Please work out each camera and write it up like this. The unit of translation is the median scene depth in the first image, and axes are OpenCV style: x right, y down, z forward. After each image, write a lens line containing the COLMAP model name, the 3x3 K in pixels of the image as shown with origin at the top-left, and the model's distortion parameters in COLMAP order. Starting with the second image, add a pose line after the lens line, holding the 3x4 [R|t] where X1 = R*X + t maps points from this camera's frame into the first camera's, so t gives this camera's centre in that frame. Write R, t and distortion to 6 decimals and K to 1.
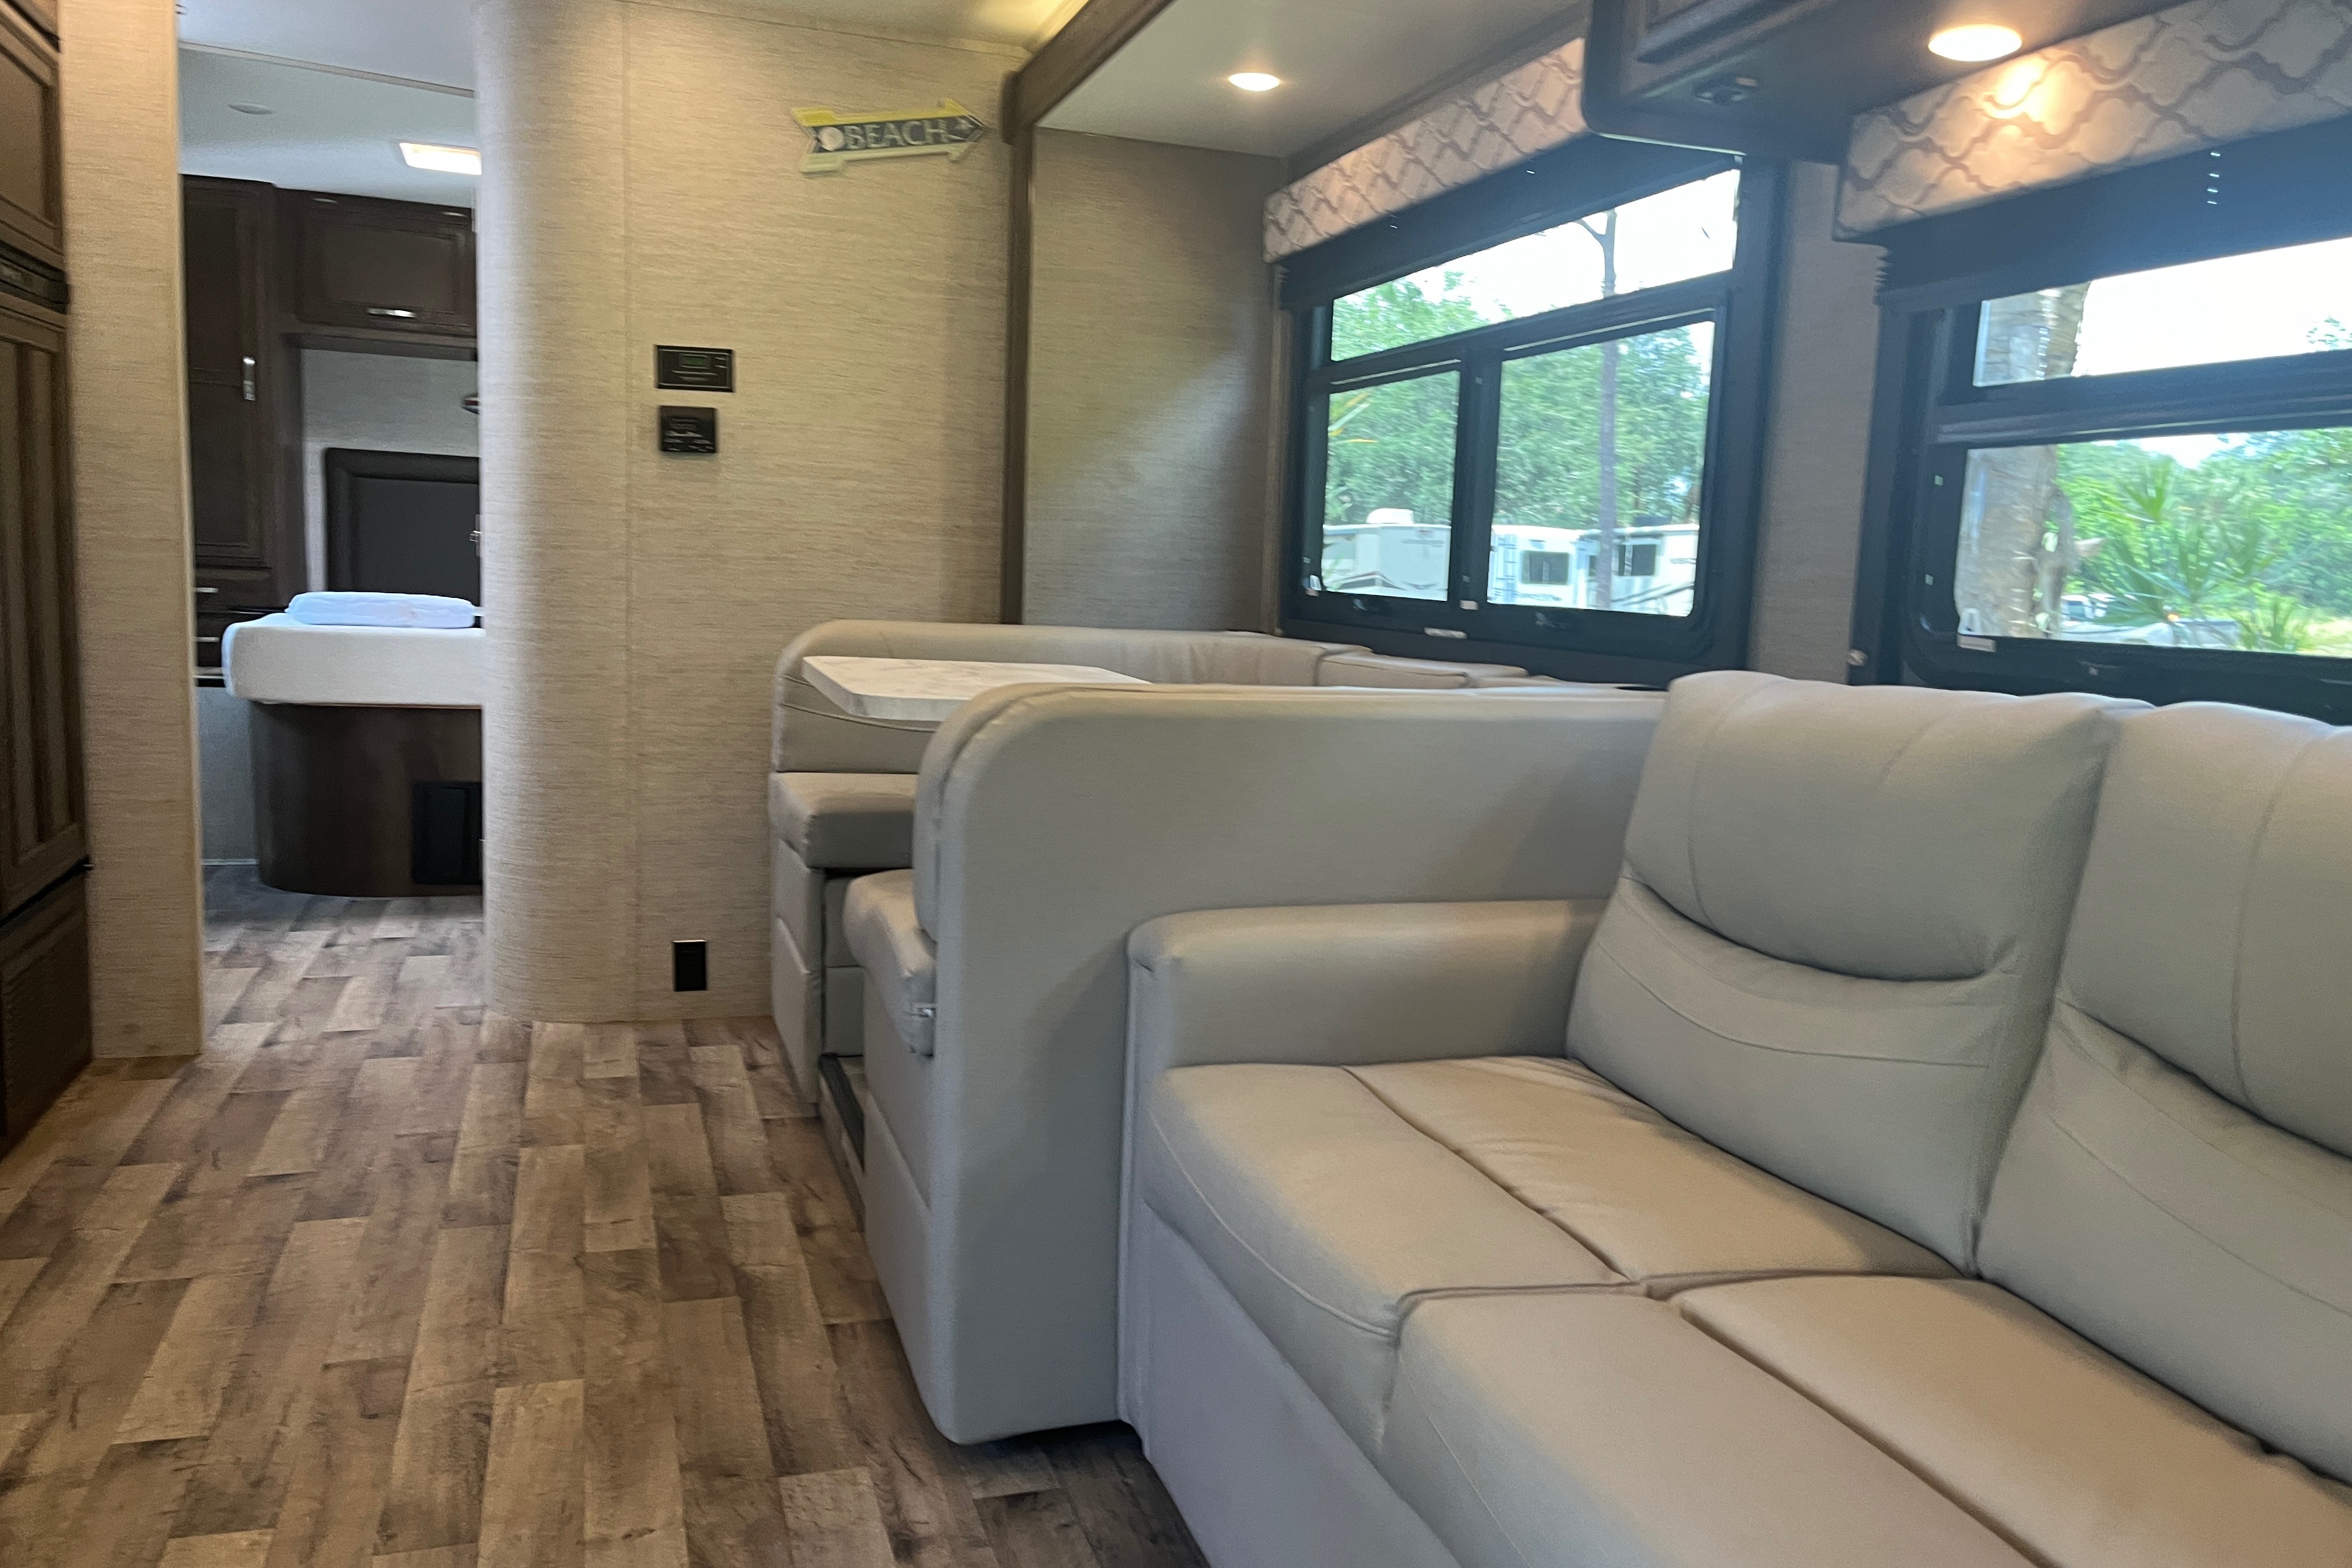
lens RADIAL K [[1792.5, 0, 1192.8], [0, 1792.5, 792.4], [0, 0, 1]] dist [0.077820, -0.093851]
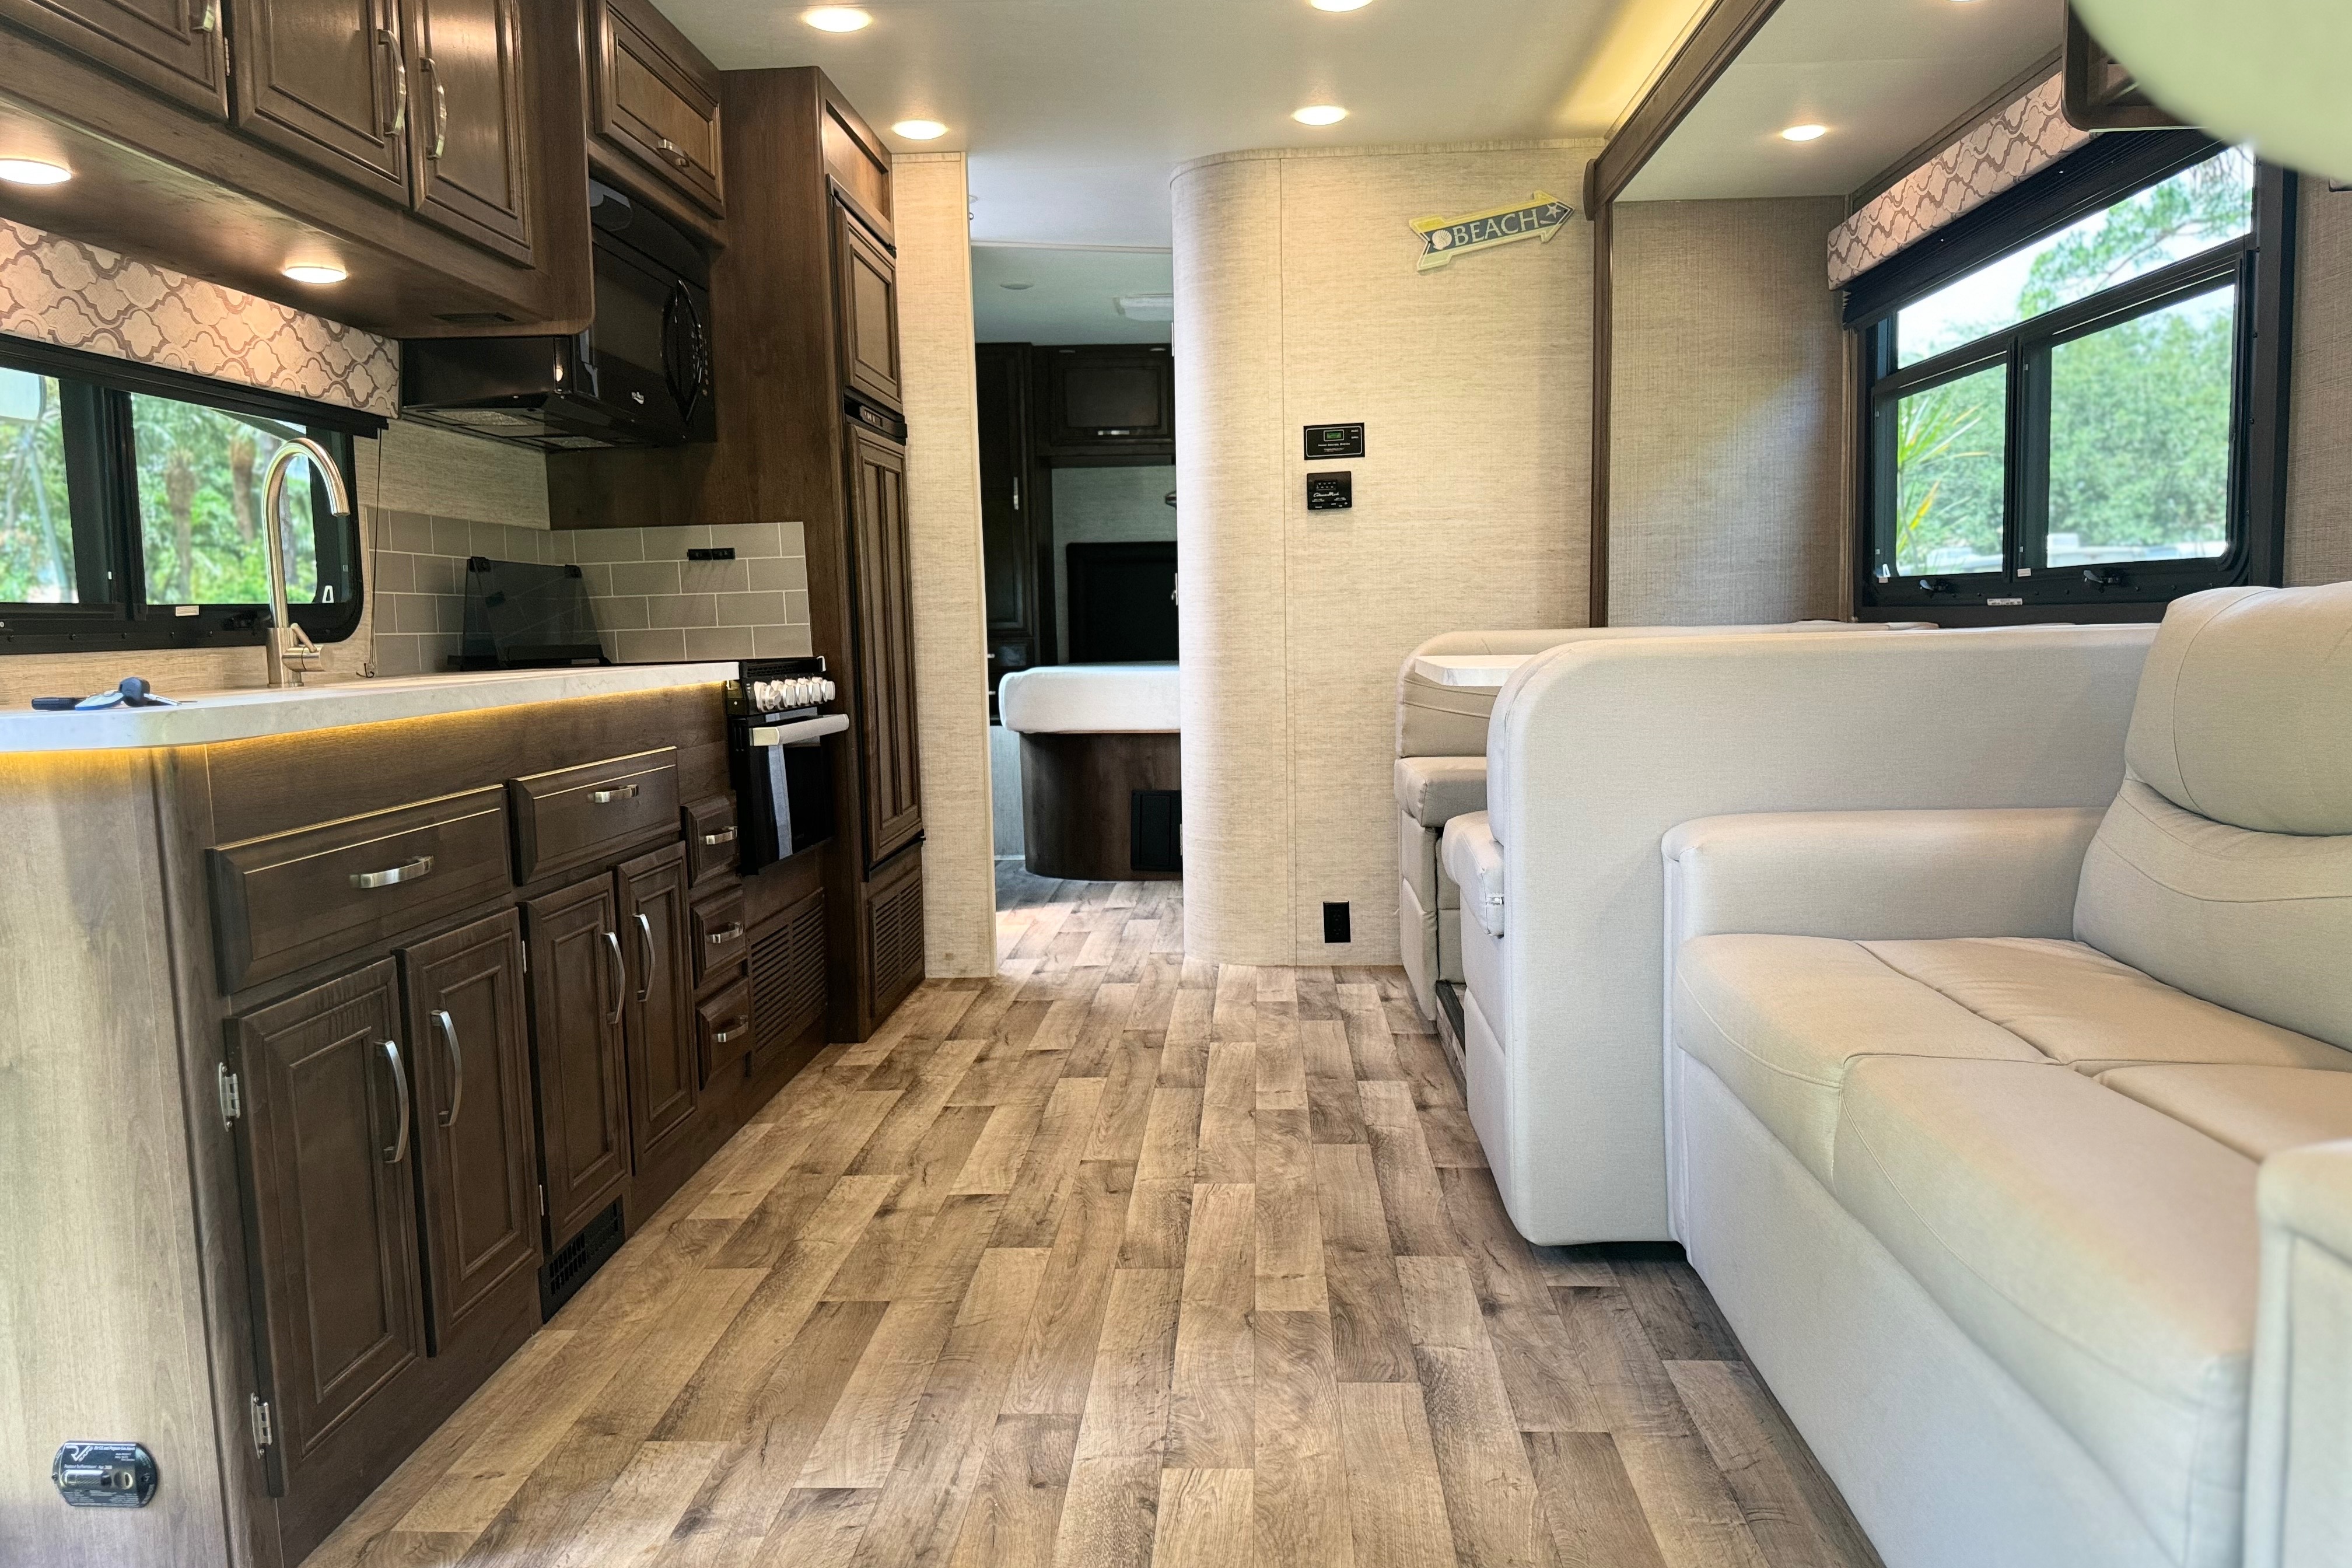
lens RADIAL K [[1653.5, 0, 1168.0], [0, 1653.5, 806.8], [0, 0, 1]] dist [0.046899, -0.071369]
pose [[0.927161, -0.019972, -0.374132, 0.046614], [0.011660, 0.999633, -0.024466, 0.051492], [0.374483, 0.018322, 0.927053, -0.112017]]
